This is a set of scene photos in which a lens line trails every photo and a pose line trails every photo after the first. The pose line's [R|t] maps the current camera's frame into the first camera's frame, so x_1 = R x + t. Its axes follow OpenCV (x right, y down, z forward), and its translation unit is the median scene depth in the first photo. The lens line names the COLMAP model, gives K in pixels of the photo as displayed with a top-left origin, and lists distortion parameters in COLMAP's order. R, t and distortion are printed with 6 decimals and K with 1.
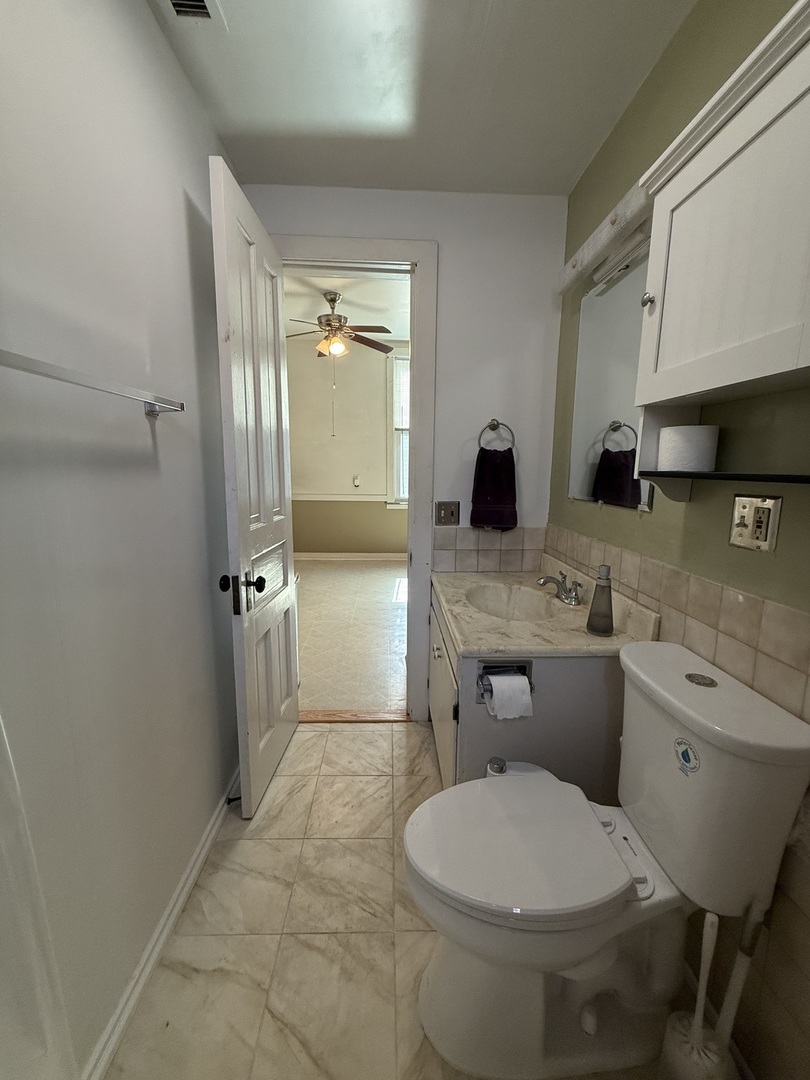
lens RADIAL K [[431.6, 0, 405.2], [0, 431.6, 537.8], [0, 0, 1]] dist [0.000061, 0.000352]
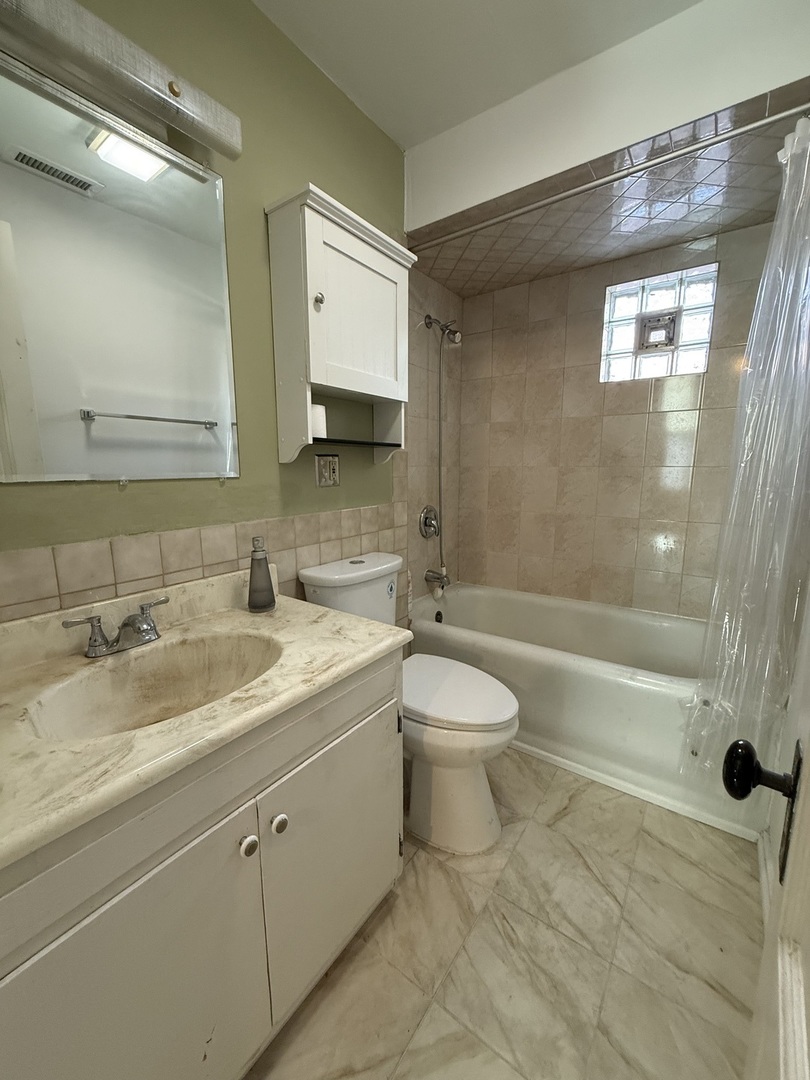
lens RADIAL K [[431.6, 0, 405.2], [0, 431.6, 537.8], [0, 0, 1]] dist [0.000061, 0.000352]
pose [[-0.786811, -0.110548, 0.607213, -0.362002], [0.092243, 0.951716, 0.292795, -0.180741], [-0.610262, 0.286386, -0.738623, 1.518455]]
